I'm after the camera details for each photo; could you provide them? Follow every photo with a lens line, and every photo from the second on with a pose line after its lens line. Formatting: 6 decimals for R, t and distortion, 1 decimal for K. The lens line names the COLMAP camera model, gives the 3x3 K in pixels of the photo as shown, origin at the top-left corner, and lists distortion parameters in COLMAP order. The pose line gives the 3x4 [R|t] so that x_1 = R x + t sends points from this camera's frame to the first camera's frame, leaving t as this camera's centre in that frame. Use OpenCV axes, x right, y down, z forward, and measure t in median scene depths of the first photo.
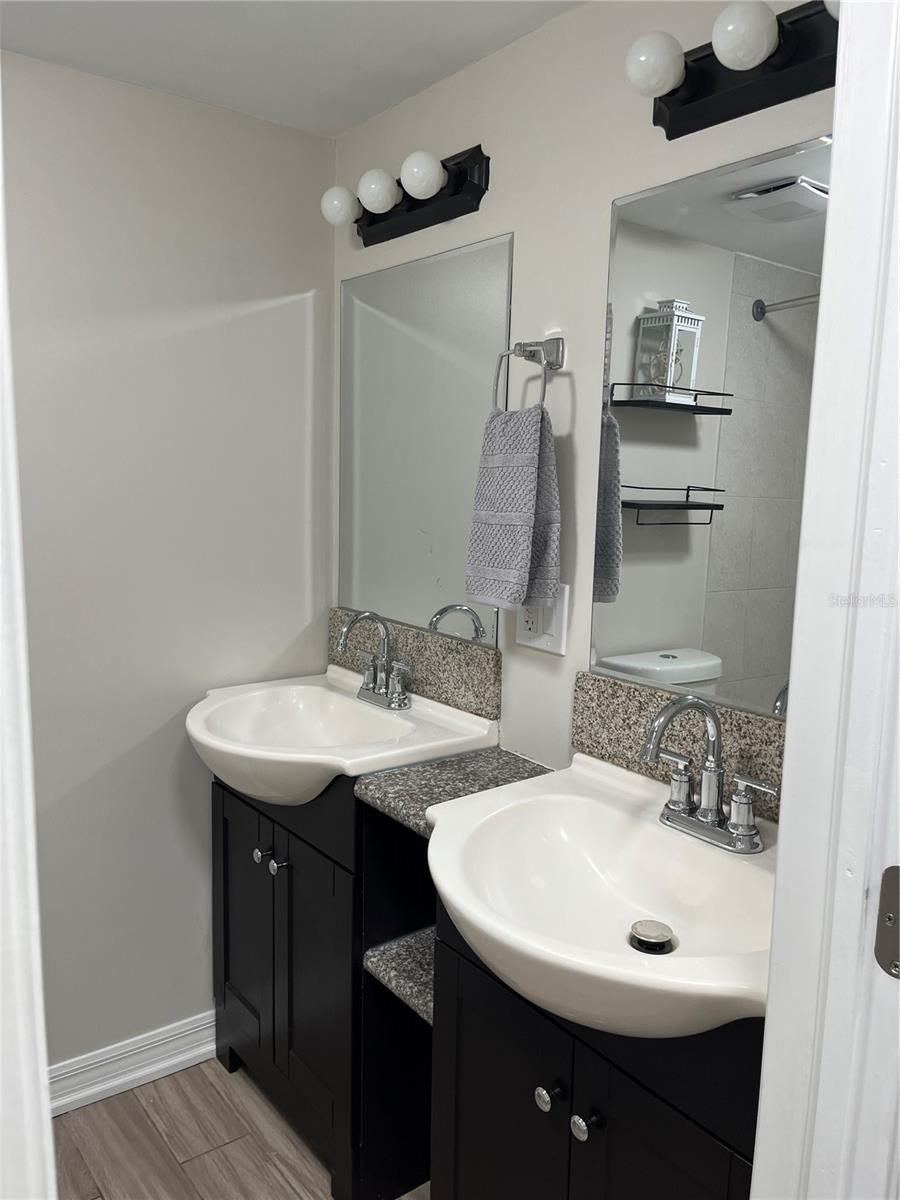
lens RADIAL K [[908.9, 0, 442.9], [0, 908.9, 605.9], [0, 0, 1]] dist [0.067347, -0.079971]
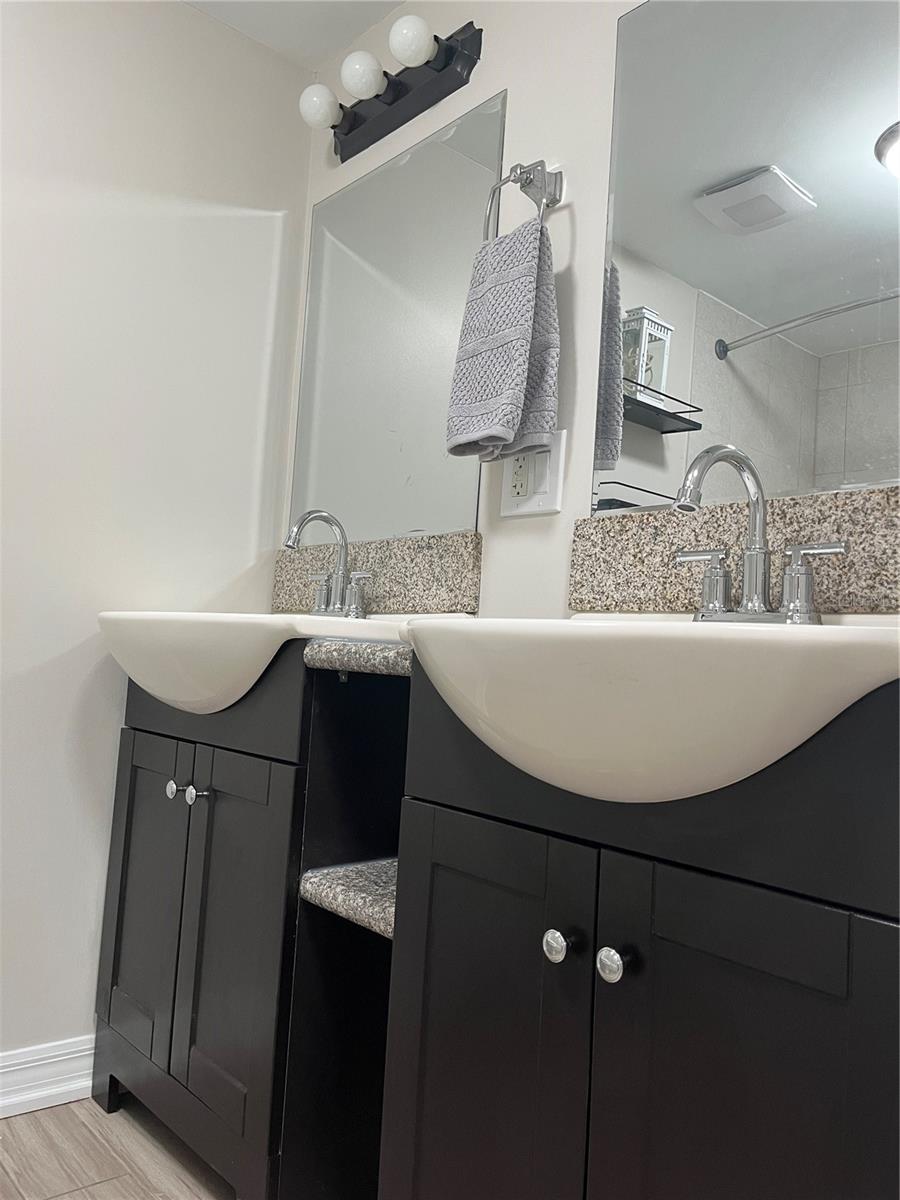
lens RADIAL K [[909.5, 0, 456.8], [0, 909.5, 597.7], [0, 0, 1]] dist [0.073112, -0.101827]
pose [[0.995758, 0.044592, 0.080478, -0.027830], [-0.027825, 0.979692, -0.198566, 0.296770], [-0.087698, 0.195485, 0.976778, 0.176571]]
